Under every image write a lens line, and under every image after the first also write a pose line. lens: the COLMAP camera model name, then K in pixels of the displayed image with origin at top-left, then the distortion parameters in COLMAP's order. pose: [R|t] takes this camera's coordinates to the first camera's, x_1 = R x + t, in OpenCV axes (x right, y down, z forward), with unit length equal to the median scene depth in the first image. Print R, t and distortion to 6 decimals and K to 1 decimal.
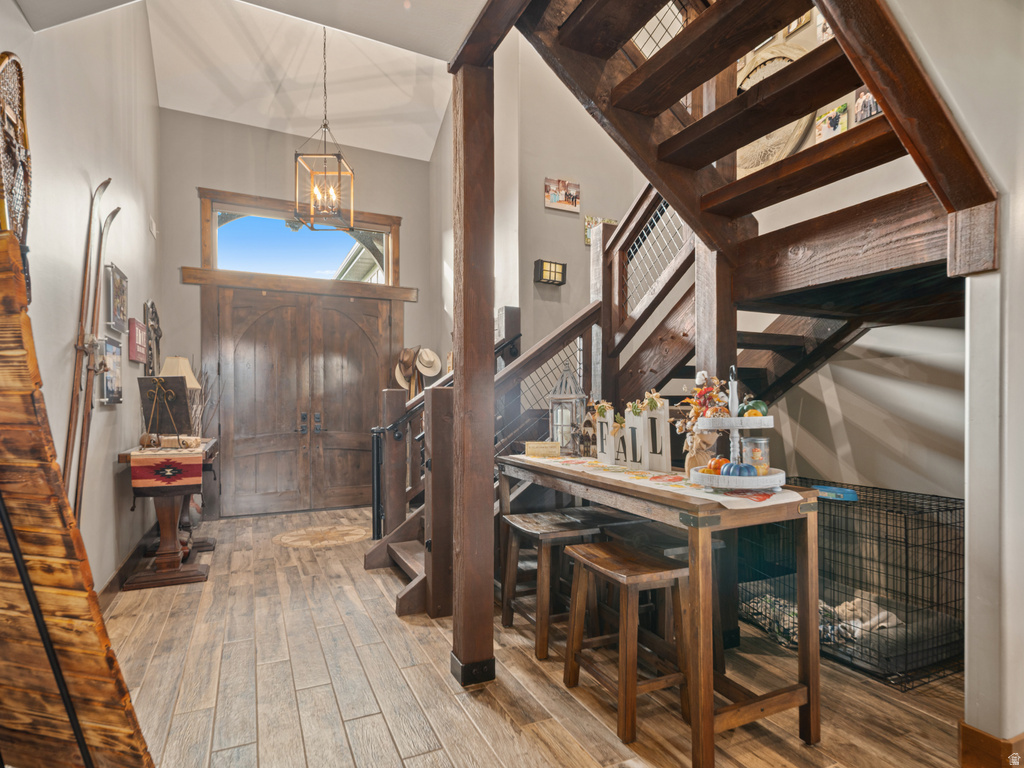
lens RADIAL K [[567.7, 0, 530.2], [0, 567.7, 402.3], [0, 0, 1]] dist [0.001857, 0.001412]
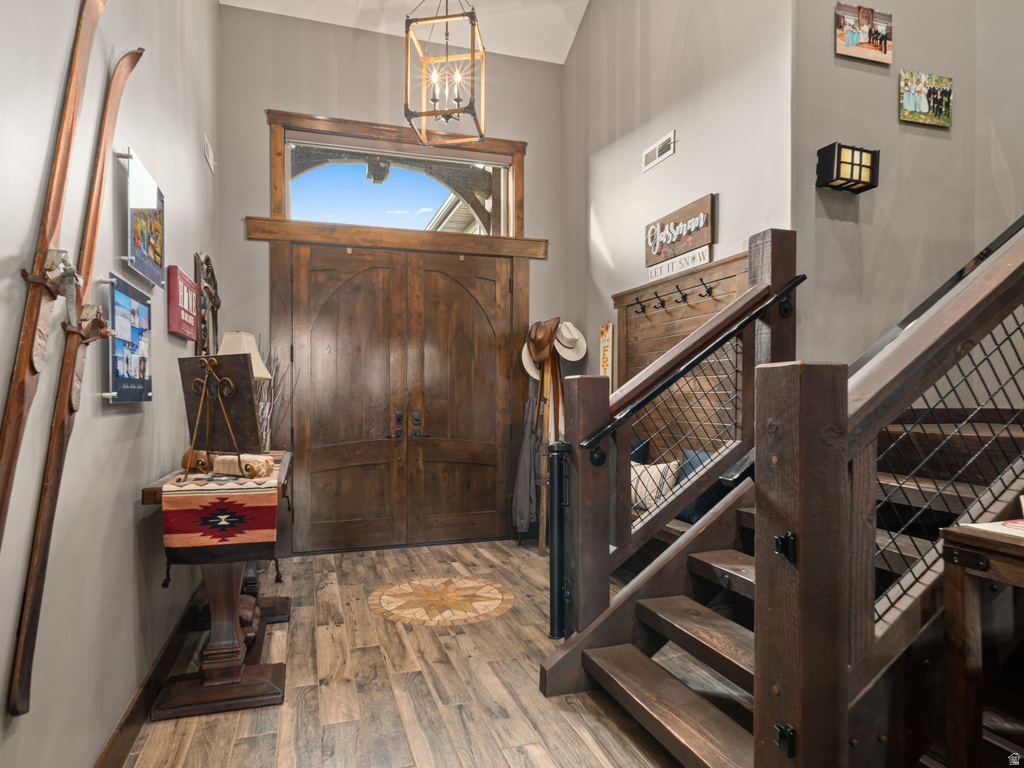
lens RADIAL K [[634.2, 0, 511.4], [0, 634.2, 388.8], [0, 0, 1]] dist [0.000305, 0.004709]
pose [[0.988104, -0.003681, -0.153743, -0.168714], [0.001546, 0.999901, -0.014005, -0.000521], [0.153780, 0.013600, 0.988012, 0.276965]]
